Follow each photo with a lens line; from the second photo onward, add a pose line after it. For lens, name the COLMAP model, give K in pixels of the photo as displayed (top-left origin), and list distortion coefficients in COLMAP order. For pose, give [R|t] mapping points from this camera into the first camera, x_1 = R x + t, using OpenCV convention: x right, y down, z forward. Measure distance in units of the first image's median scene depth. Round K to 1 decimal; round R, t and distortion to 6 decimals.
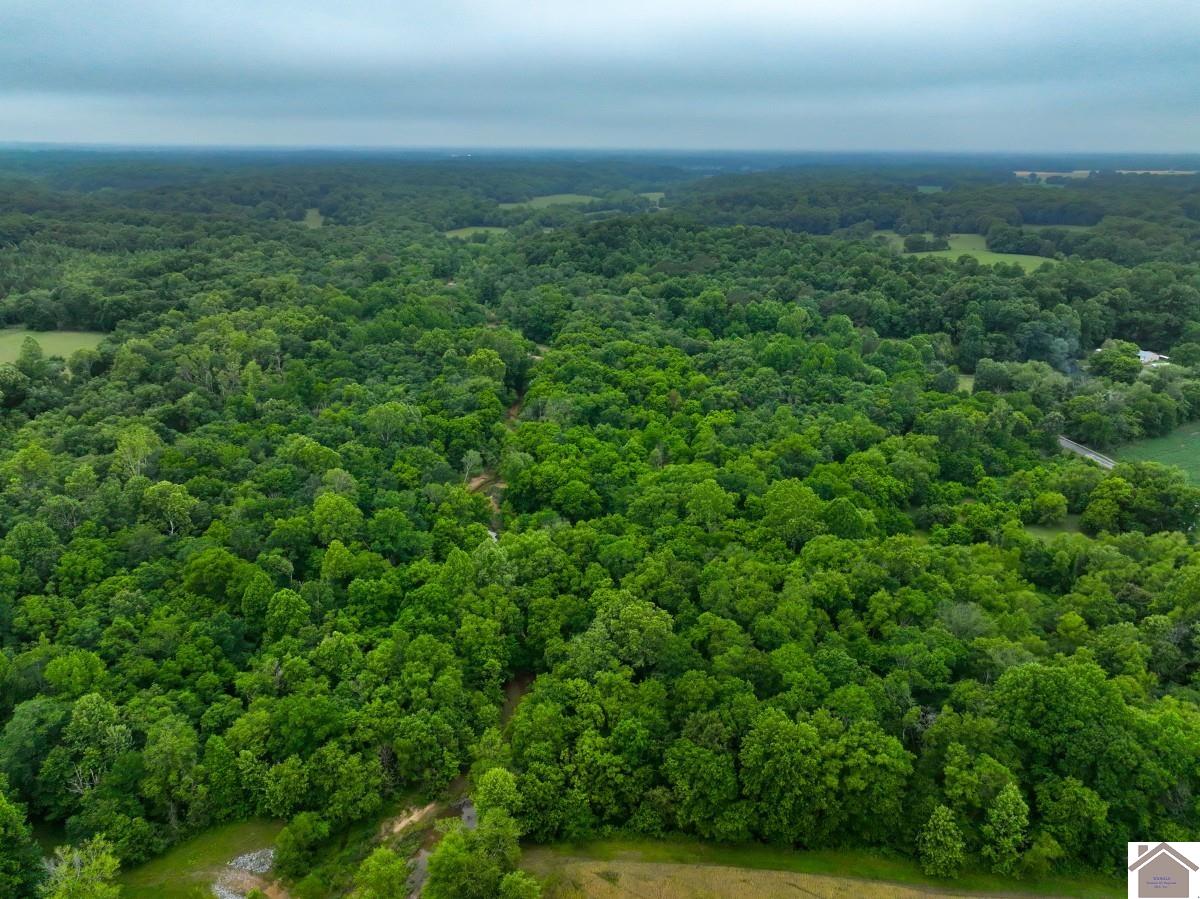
lens RADIAL K [[834.9, 0, 601.5], [0, 834.9, 449.5], [0, 0, 1]] dist [0.005509, 0.019736]
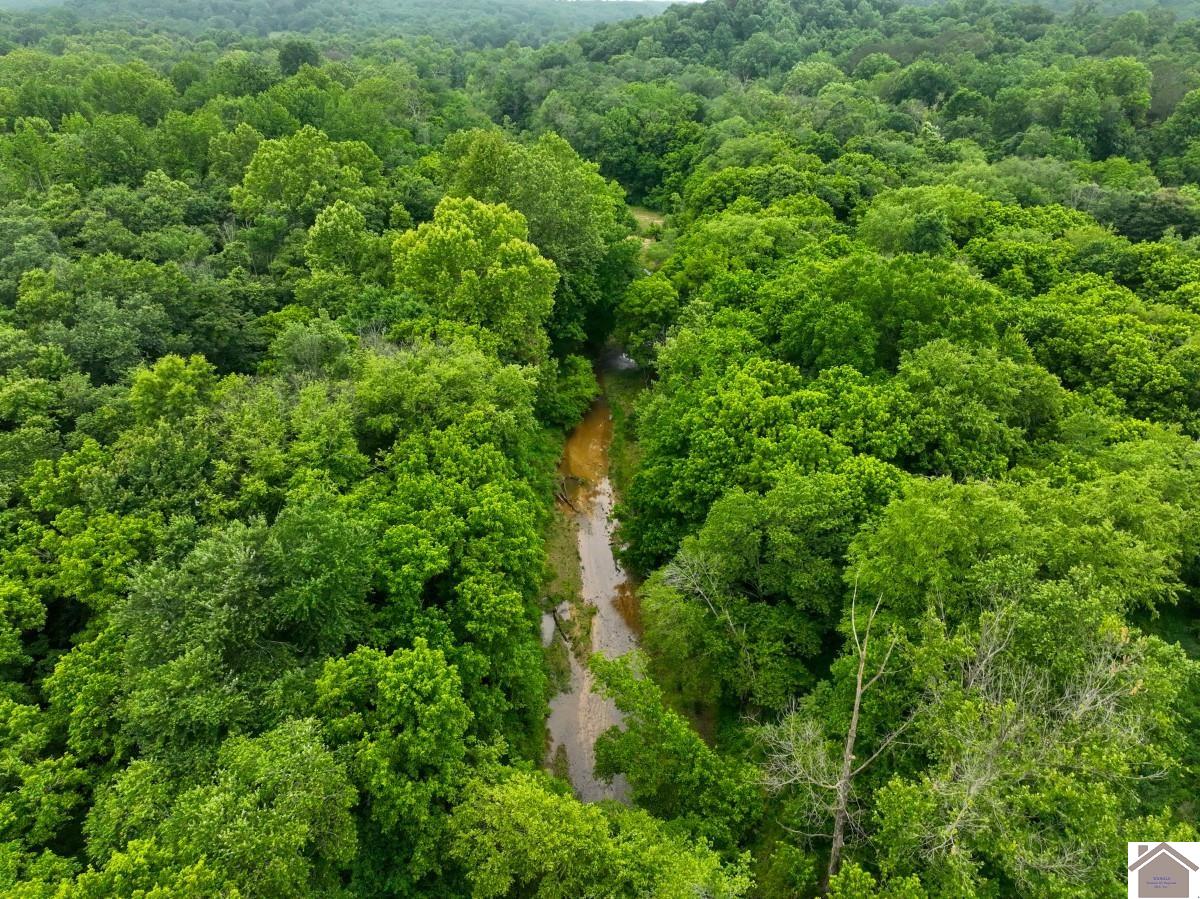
lens RADIAL K [[834.9, 0, 597.5], [0, 834.9, 449.8], [0, 0, 1]] dist [0.005509, 0.019736]
pose [[0.998808, 0.019271, -0.044856, -0.087995], [-0.013083, 0.990847, 0.134357, -0.079311], [0.047034, -0.133610, 0.989917, 0.729569]]
